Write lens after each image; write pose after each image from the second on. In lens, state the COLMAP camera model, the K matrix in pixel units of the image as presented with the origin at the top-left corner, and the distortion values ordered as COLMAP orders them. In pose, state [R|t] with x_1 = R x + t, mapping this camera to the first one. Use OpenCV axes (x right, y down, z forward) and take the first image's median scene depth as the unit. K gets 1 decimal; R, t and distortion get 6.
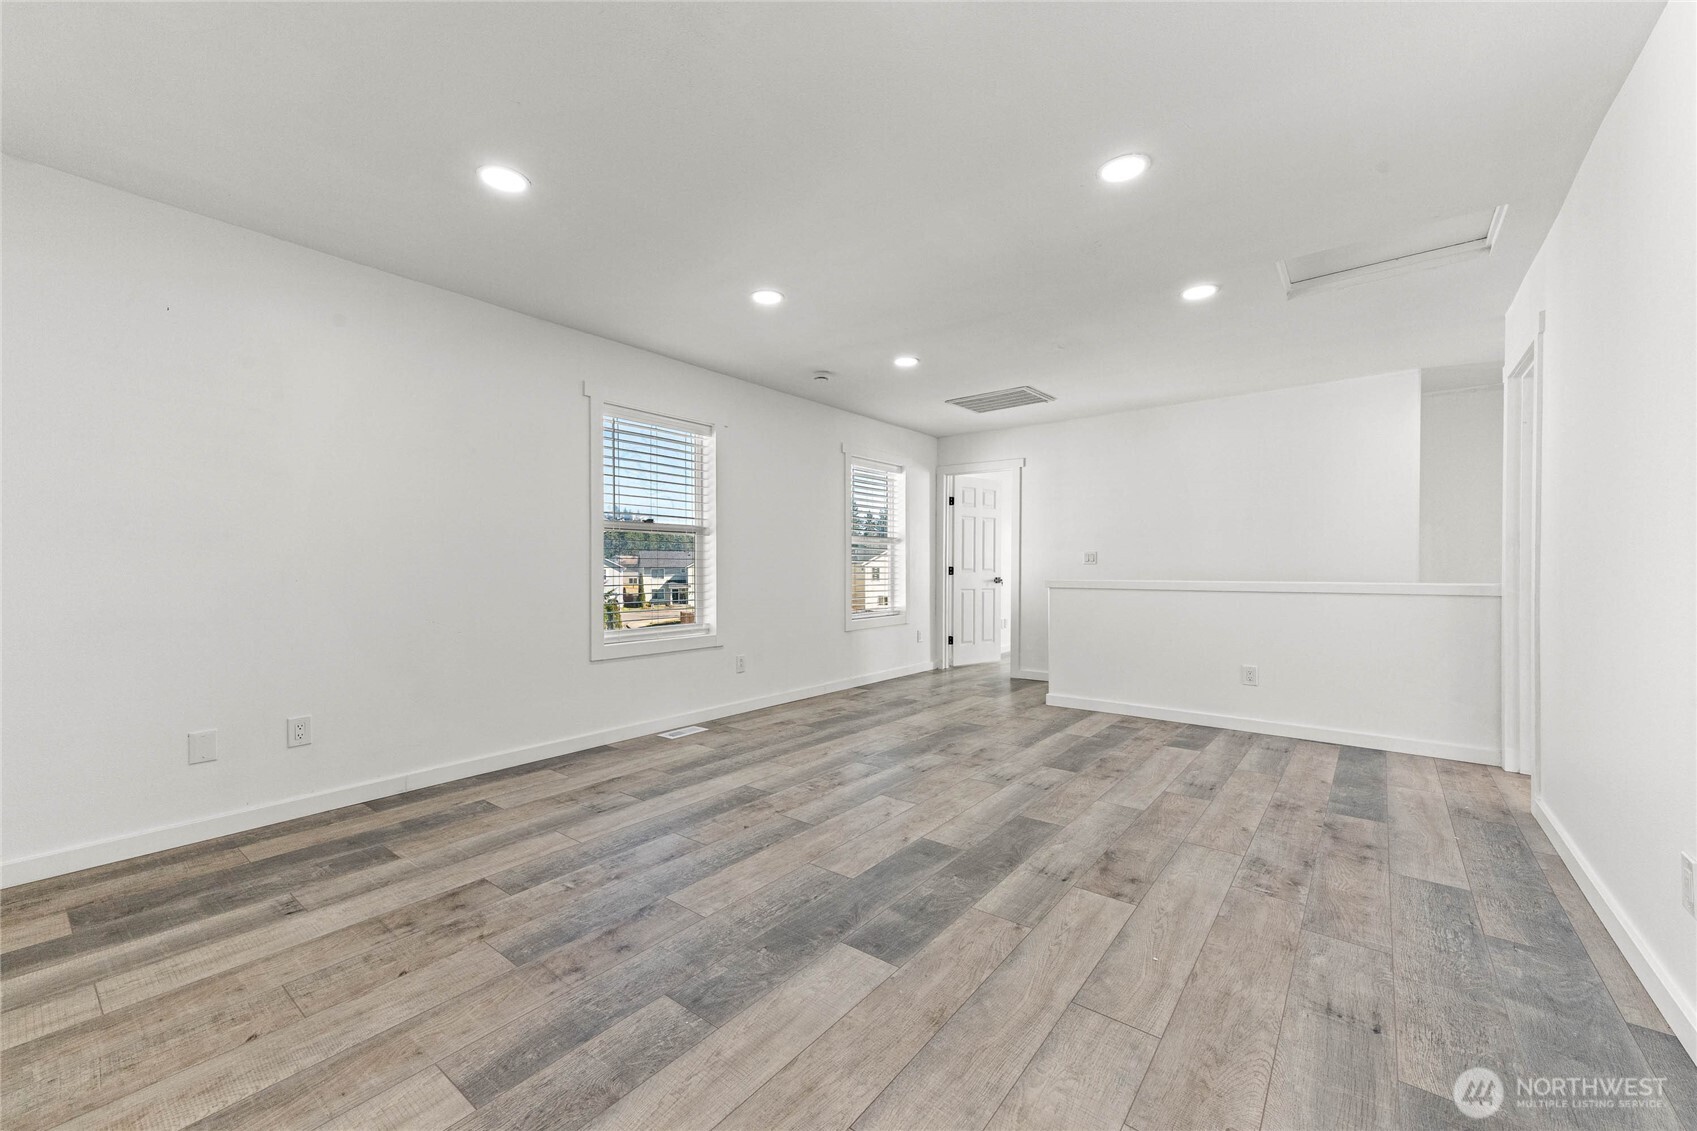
lens RADIAL K [[663.1, 0, 850.9], [0, 663.1, 575.3], [0, 0, 1]] dist [0.021420, 0.001330]
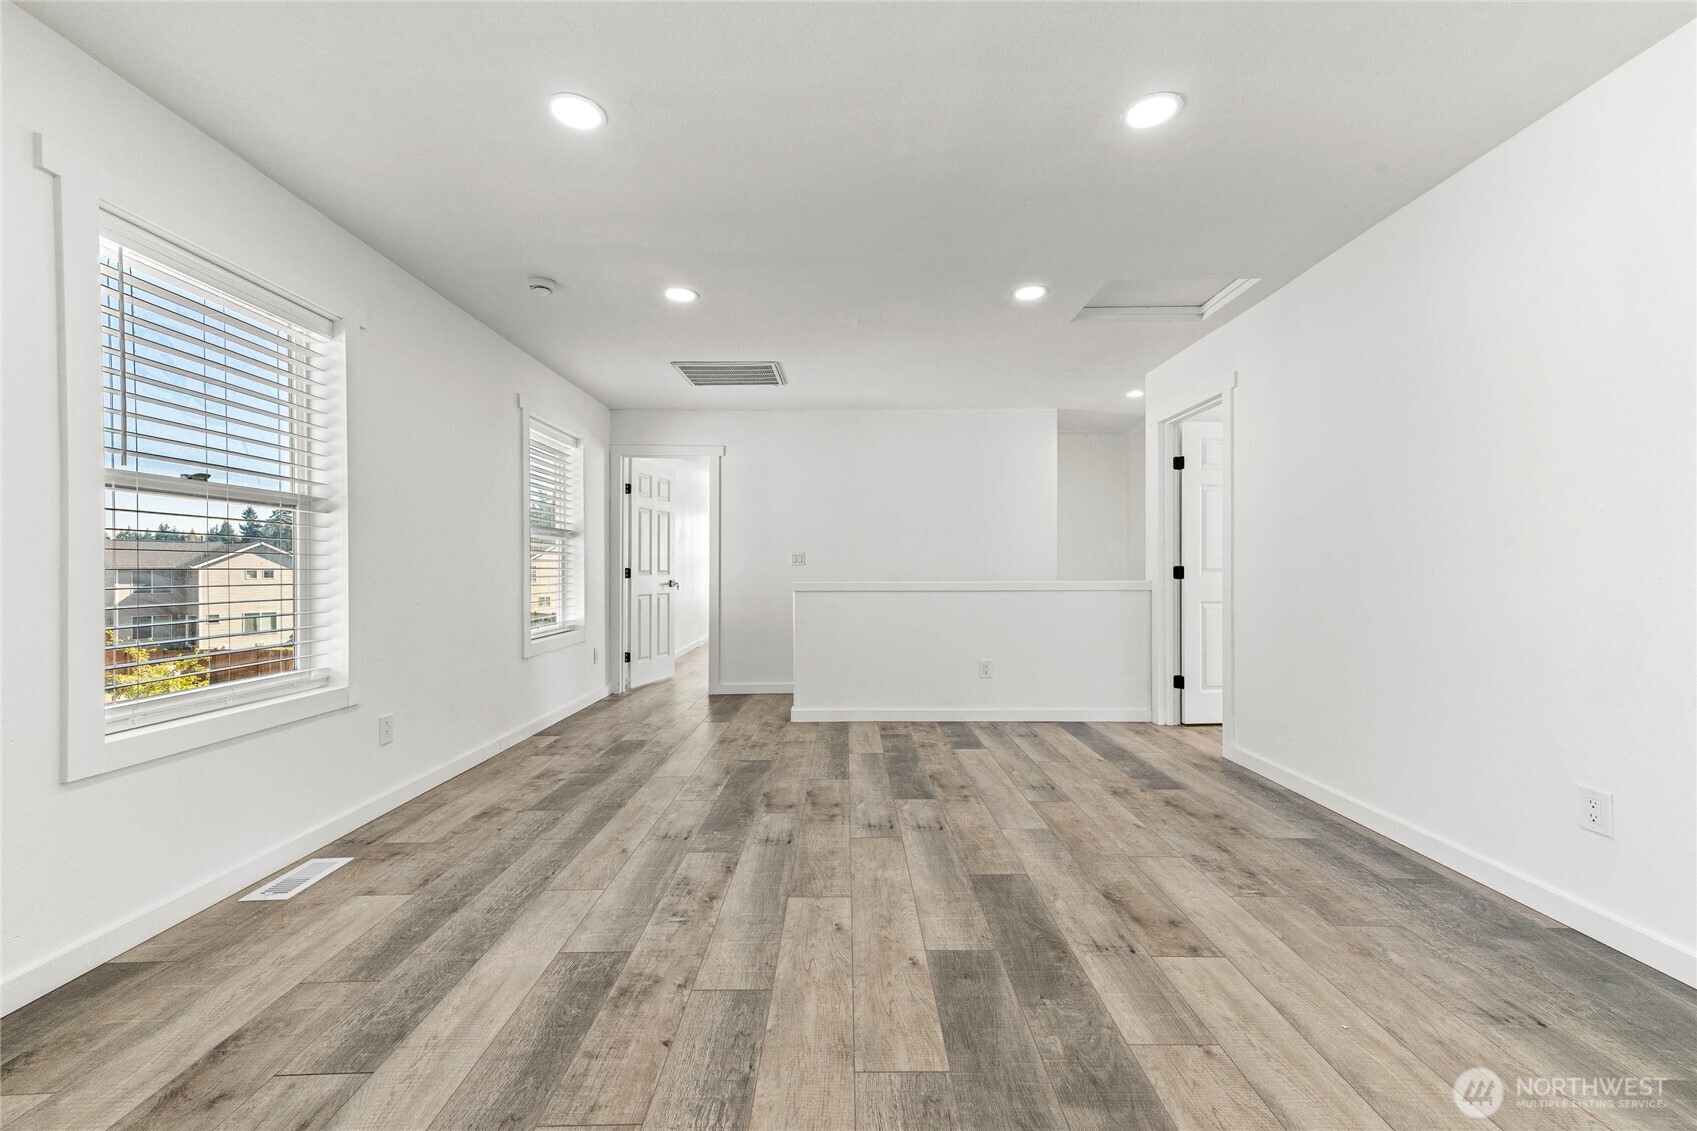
lens RADIAL K [[663.1, 0, 844.0], [0, 663.1, 572.4], [0, 0, 1]] dist [0.021420, 0.001330]
pose [[0.786044, -0.004372, 0.618155, -0.338239], [0.009311, 0.999945, -0.004768, -0.003316], [-0.618100, 0.009503, 0.786042, 0.419666]]
